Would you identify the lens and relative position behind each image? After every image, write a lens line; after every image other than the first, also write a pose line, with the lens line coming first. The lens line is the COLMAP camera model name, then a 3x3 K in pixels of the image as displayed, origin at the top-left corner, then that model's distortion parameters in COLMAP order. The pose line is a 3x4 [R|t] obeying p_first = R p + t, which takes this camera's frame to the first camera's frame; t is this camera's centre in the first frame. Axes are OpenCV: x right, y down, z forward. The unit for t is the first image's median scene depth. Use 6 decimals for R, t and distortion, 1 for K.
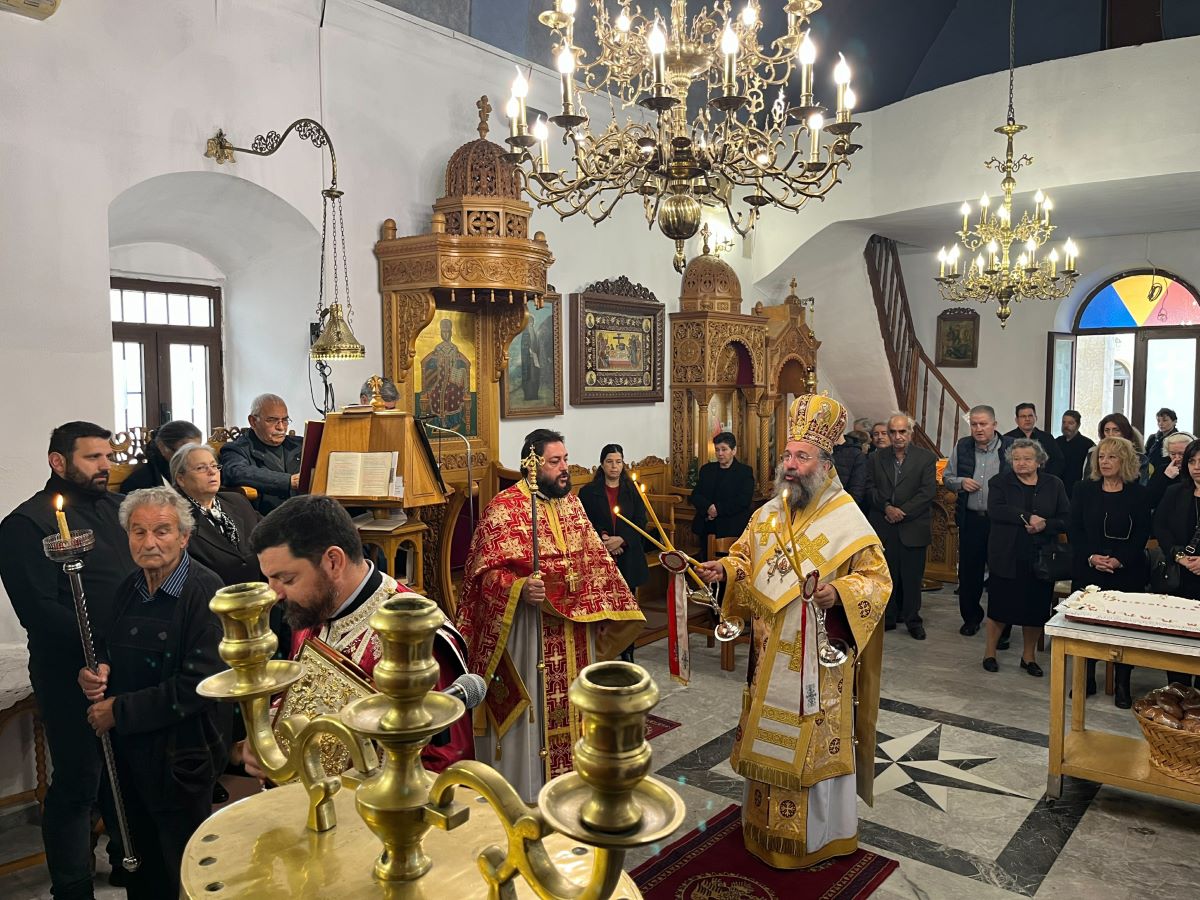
lens RADIAL K [[903.4, 0, 600.0], [0, 903.4, 450.0], [0, 0, 1]] dist [0.045590, -0.082261]
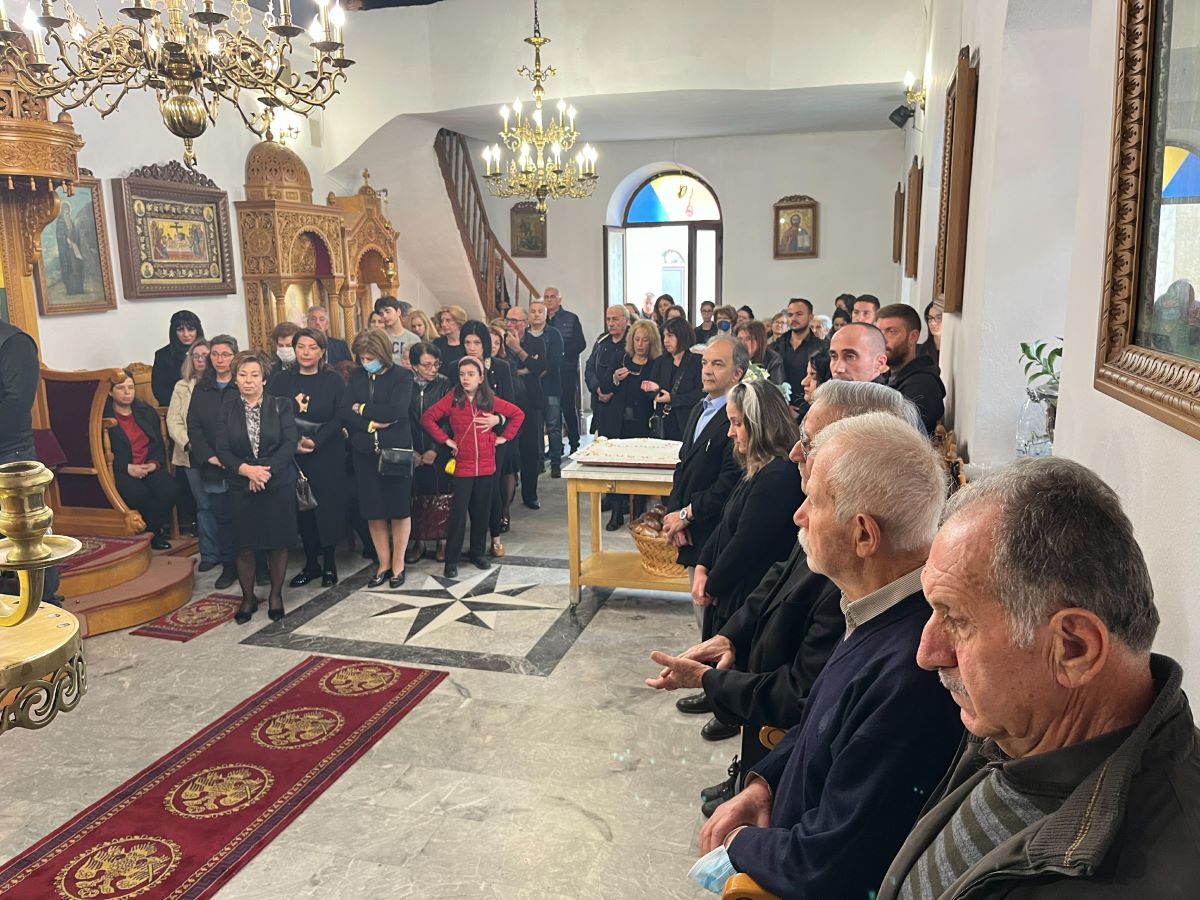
lens RADIAL K [[903.4, 0, 600.0], [0, 903.4, 450.0], [0, 0, 1]] dist [0.045590, -0.082261]
pose [[0.915137, -0.087960, 0.393431, 0.037484], [0.040683, 0.991075, 0.126945, 0.007284], [-0.401085, -0.100166, 0.910548, -0.096810]]
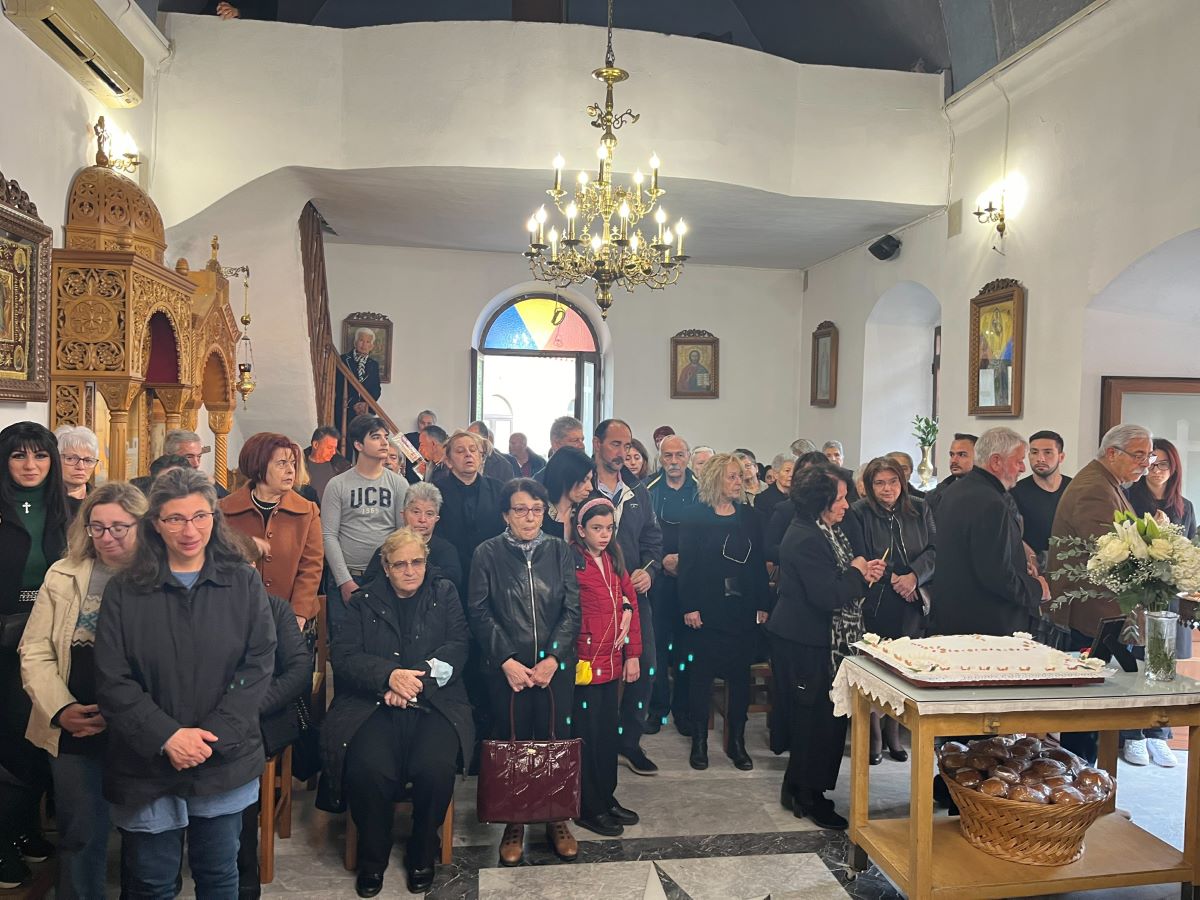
lens RADIAL K [[892.6, 0, 617.1], [0, 892.6, 442.4], [0, 0, 1]] dist [0.029931, -0.071053]
pose [[0.665895, 0.004143, 0.746034, -0.138755], [0.030340, 0.999007, -0.032629, 0.000605], [-0.745428, 0.044362, 0.665108, 0.480182]]
